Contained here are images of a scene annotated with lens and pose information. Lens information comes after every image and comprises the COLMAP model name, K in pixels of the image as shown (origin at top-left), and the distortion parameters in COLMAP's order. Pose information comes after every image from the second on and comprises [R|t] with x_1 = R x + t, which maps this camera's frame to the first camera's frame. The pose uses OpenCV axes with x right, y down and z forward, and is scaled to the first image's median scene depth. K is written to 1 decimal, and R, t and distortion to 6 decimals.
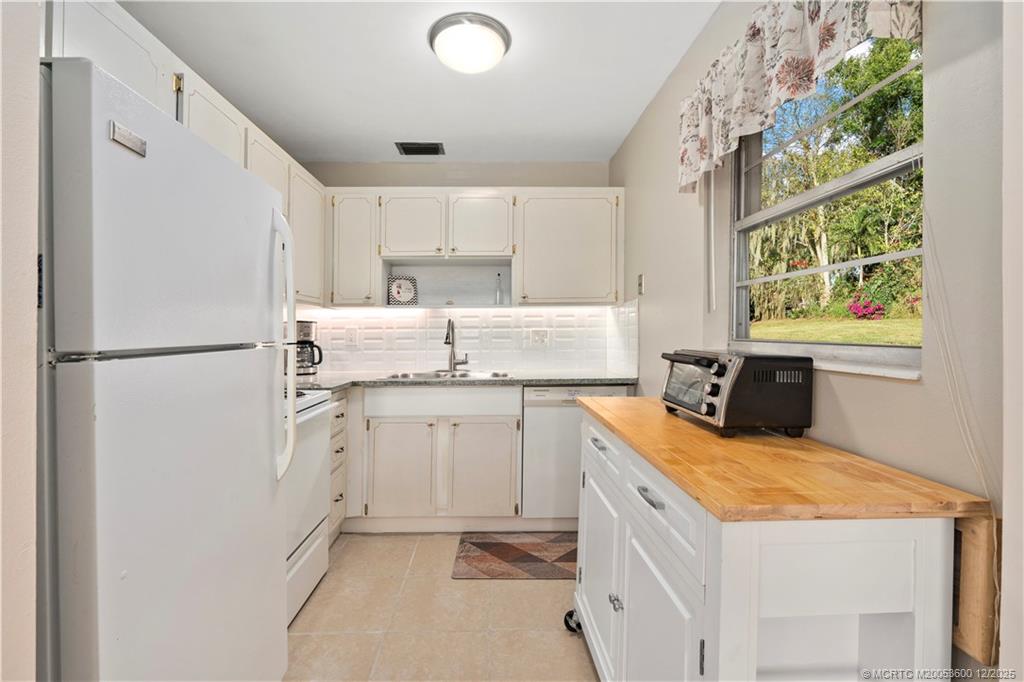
lens RADIAL K [[461.9, 0, 513.9], [0, 461.9, 316.9], [0, 0, 1]] dist [-0.004415, 0.001640]
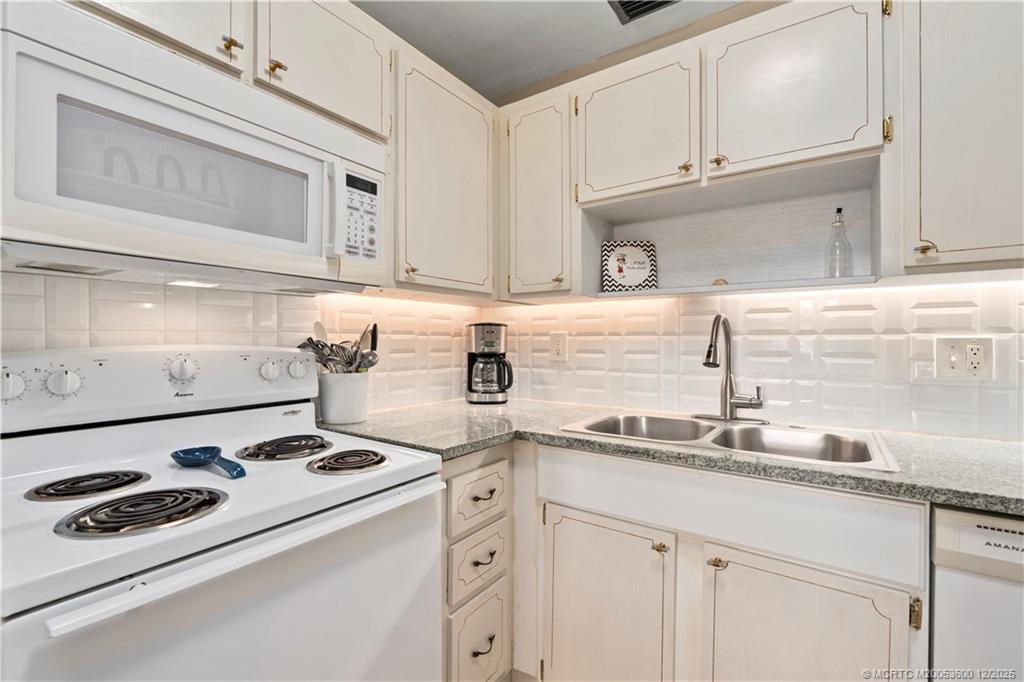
lens RADIAL K [[461.9, 0, 513.6], [0, 461.9, 330.1], [0, 0, 1]] dist [-0.004415, 0.001640]
pose [[0.799102, -0.007005, -0.601155, -0.019566], [0.014292, 0.999871, 0.007347, 0.014632], [0.601025, -0.014463, 0.799099, 0.511131]]
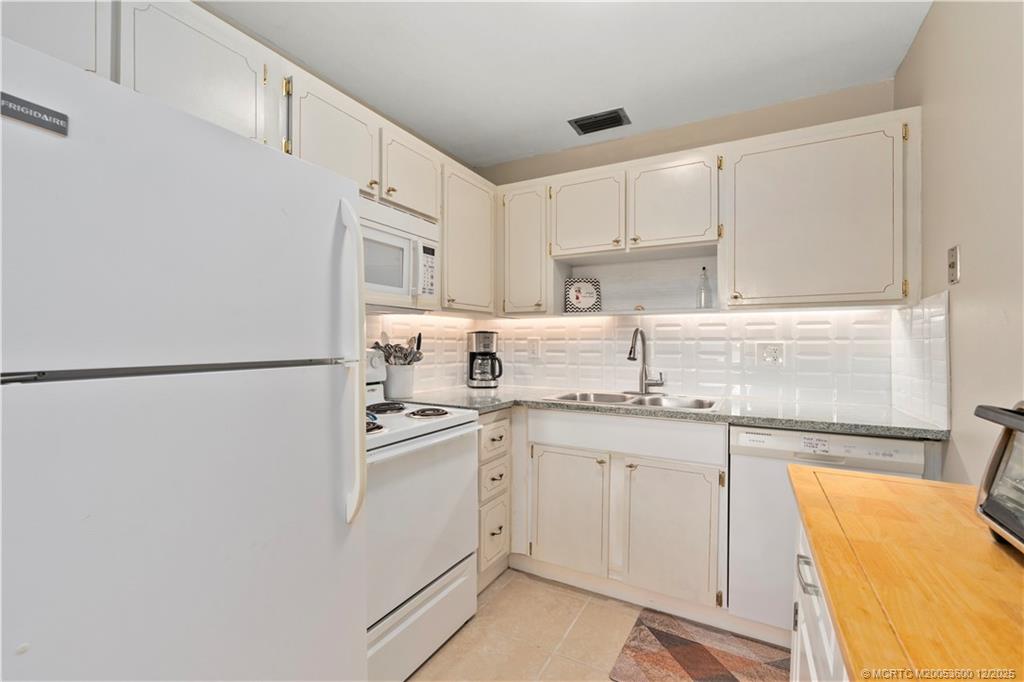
lens RADIAL K [[461.9, 0, 514.2], [0, 461.9, 327.9], [0, 0, 1]] dist [-0.004415, 0.001640]
pose [[0.859400, -0.007184, -0.511253, 0.091707], [0.009525, 0.999953, 0.001960, -0.000066], [0.511214, -0.006554, 0.859428, 0.222389]]
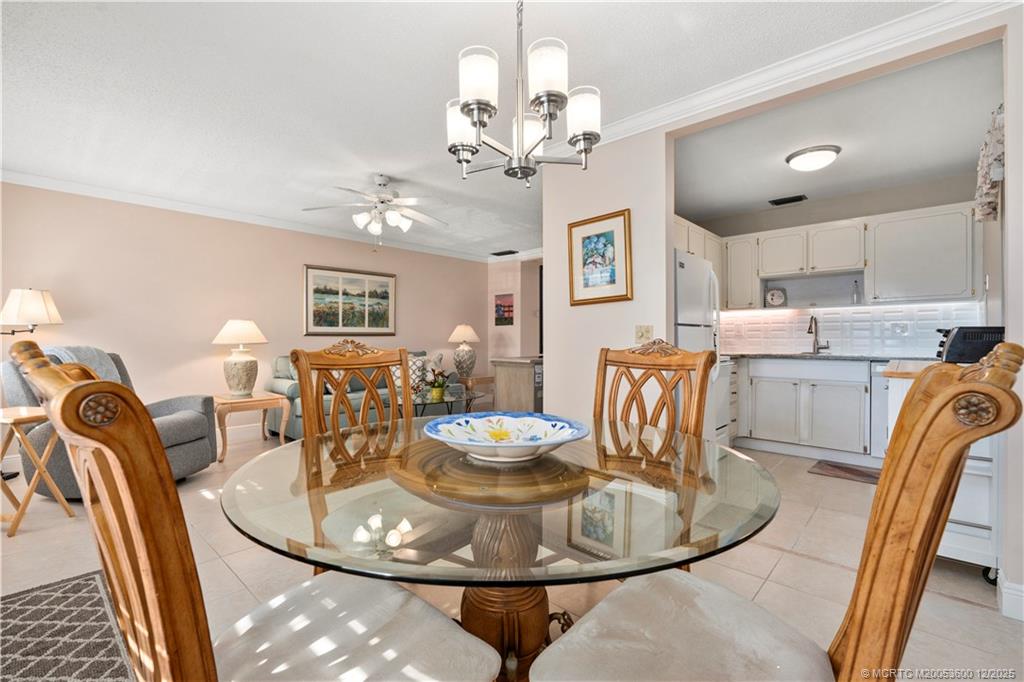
lens RADIAL K [[461.9, 0, 511.3], [0, 461.9, 336.6], [0, 0, 1]] dist [-0.004415, 0.001640]
pose [[0.712199, -0.001298, -0.701976, 0.210485], [0.022968, 0.999506, 0.021455, 0.017239], [0.701602, -0.031403, 0.711877, -0.705010]]
